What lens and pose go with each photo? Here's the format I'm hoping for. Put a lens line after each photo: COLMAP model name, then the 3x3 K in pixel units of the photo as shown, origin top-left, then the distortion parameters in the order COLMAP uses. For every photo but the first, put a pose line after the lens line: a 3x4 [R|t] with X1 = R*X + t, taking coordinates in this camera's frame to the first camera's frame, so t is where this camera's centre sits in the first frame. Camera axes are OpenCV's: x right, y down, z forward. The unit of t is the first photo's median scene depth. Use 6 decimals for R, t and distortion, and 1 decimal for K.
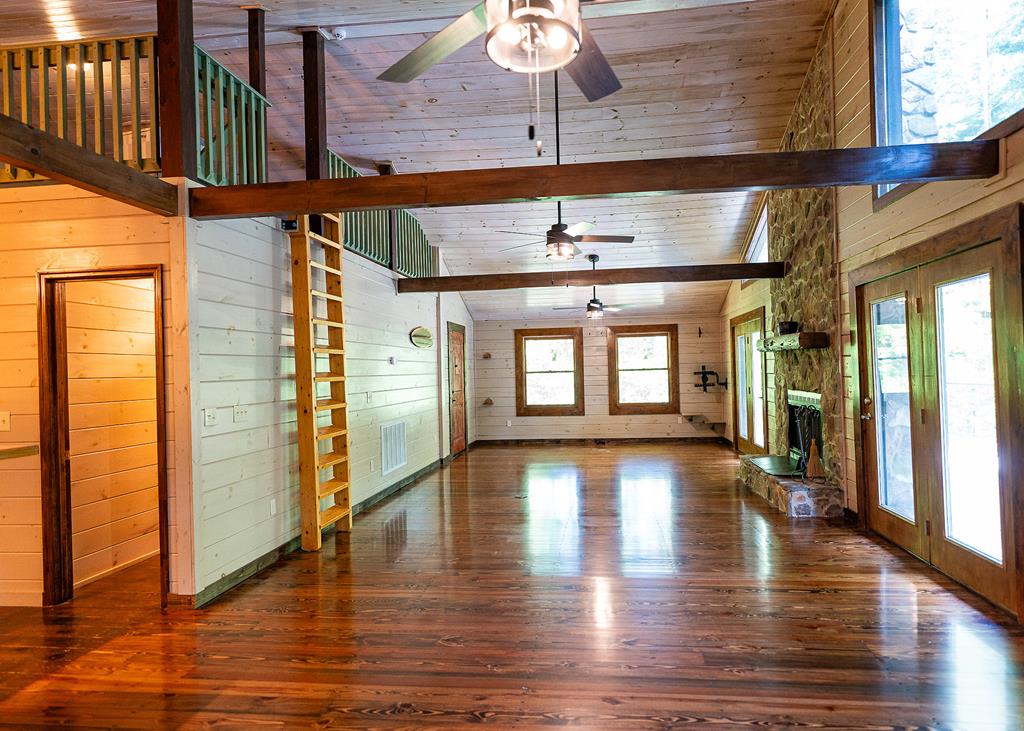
lens RADIAL K [[592.3, 0, 510.8], [0, 592.3, 367.2], [0, 0, 1]] dist [-0.007514, 0.009041]
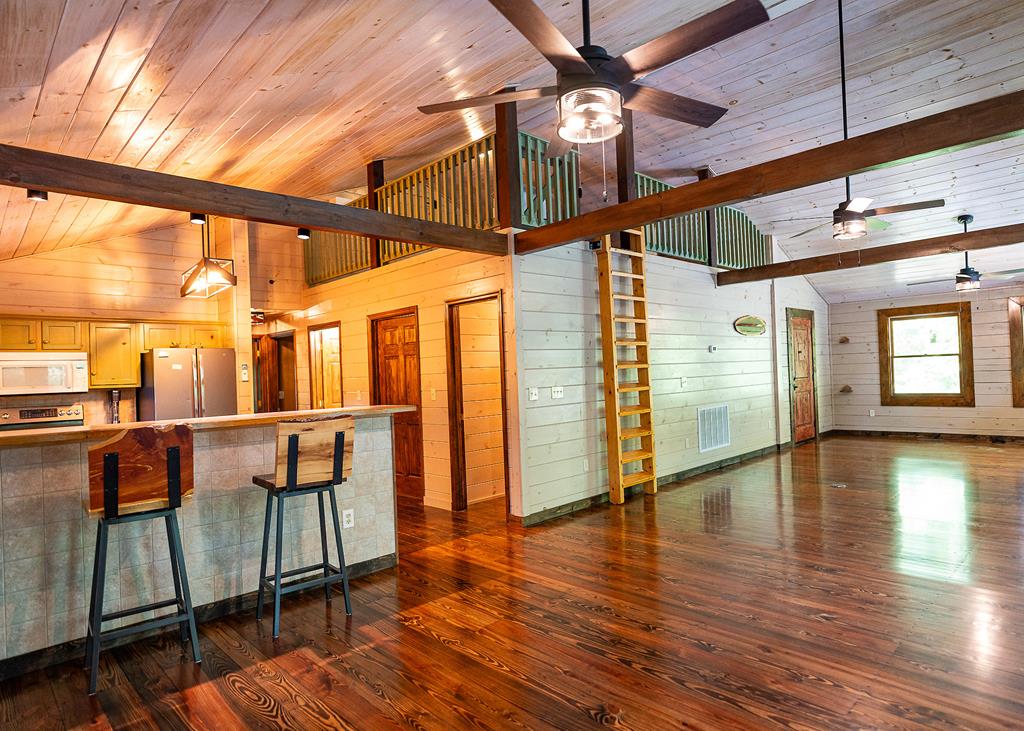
lens RADIAL K [[592.3, 0, 529.3], [0, 592.3, 368.6], [0, 0, 1]] dist [-0.007514, 0.009041]
pose [[0.774964, -0.010733, -0.631915, 0.309462], [0.023524, 0.999653, 0.011869, 0.005594], [0.631568, -0.024063, 0.774947, -0.077994]]
